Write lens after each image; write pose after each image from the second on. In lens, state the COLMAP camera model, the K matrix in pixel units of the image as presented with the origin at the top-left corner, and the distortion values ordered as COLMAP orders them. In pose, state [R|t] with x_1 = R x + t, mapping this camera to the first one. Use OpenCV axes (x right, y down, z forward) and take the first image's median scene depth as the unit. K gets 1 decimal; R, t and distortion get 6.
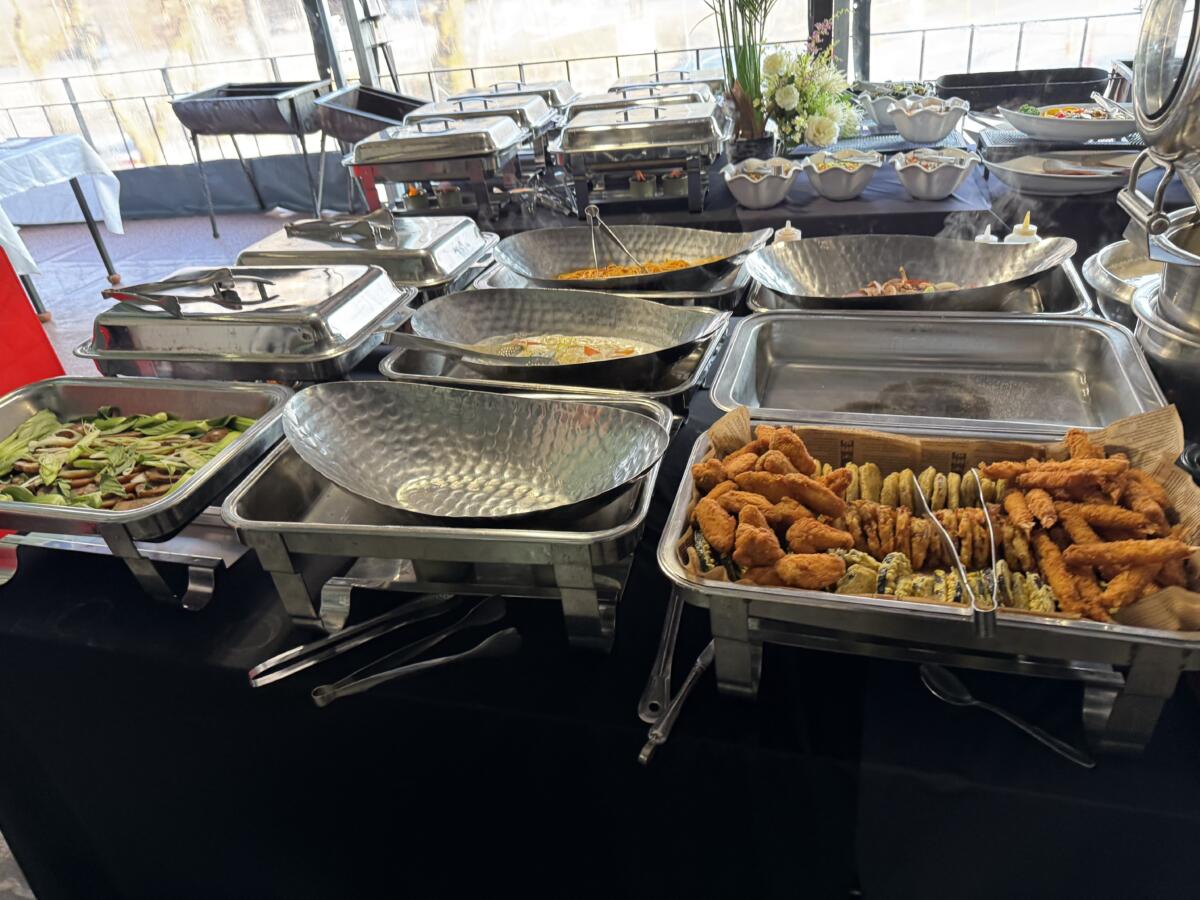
lens RADIAL K [[843.6, 0, 610.6], [0, 843.6, 456.0], [0, 0, 1]] dist [0.035779, -0.036186]
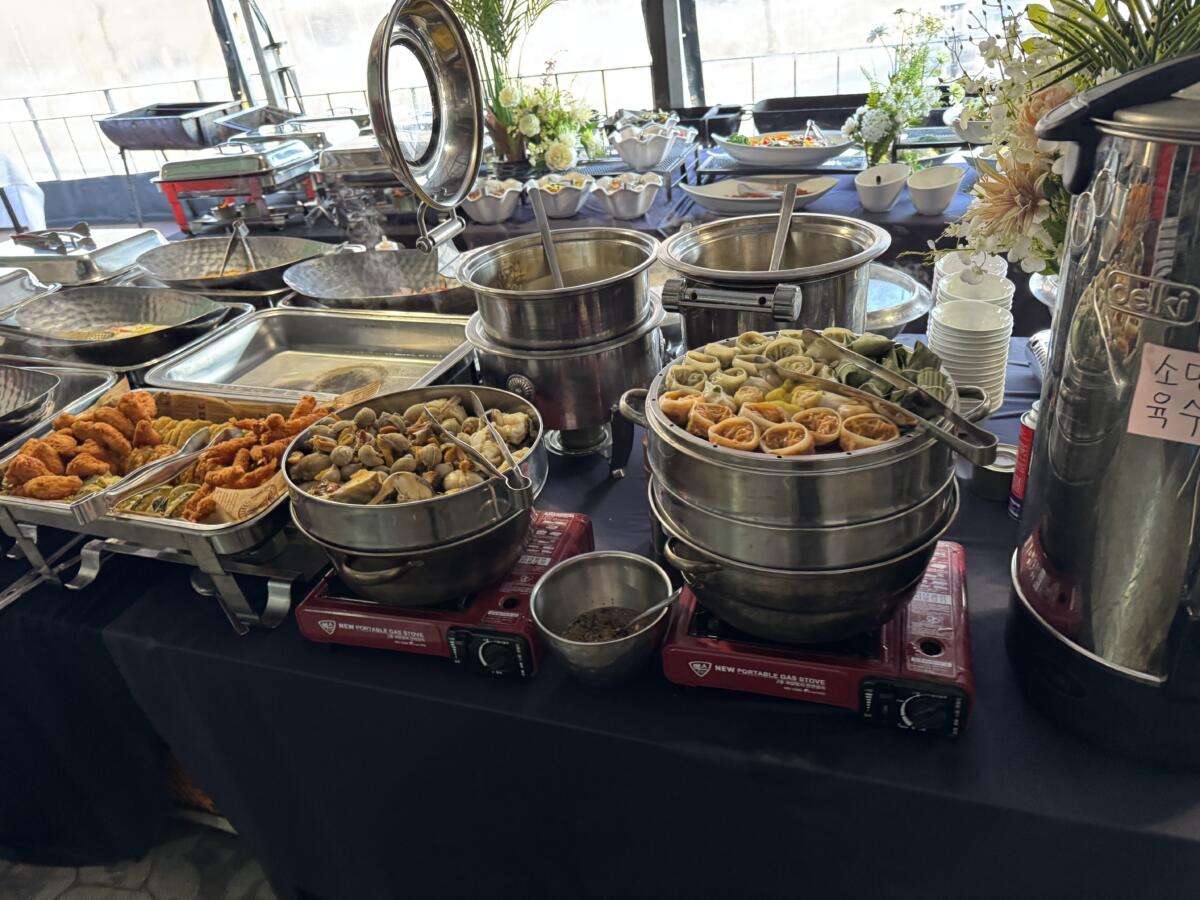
lens RADIAL K [[843.6, 0, 589.6], [0, 843.6, 444.9], [0, 0, 1]] dist [0.035779, -0.036186]
pose [[0.997828, 0.023888, -0.061386, 0.212131], [-0.025130, 0.999493, -0.019539, 0.012396], [0.060888, 0.021039, 0.997923, -0.062251]]
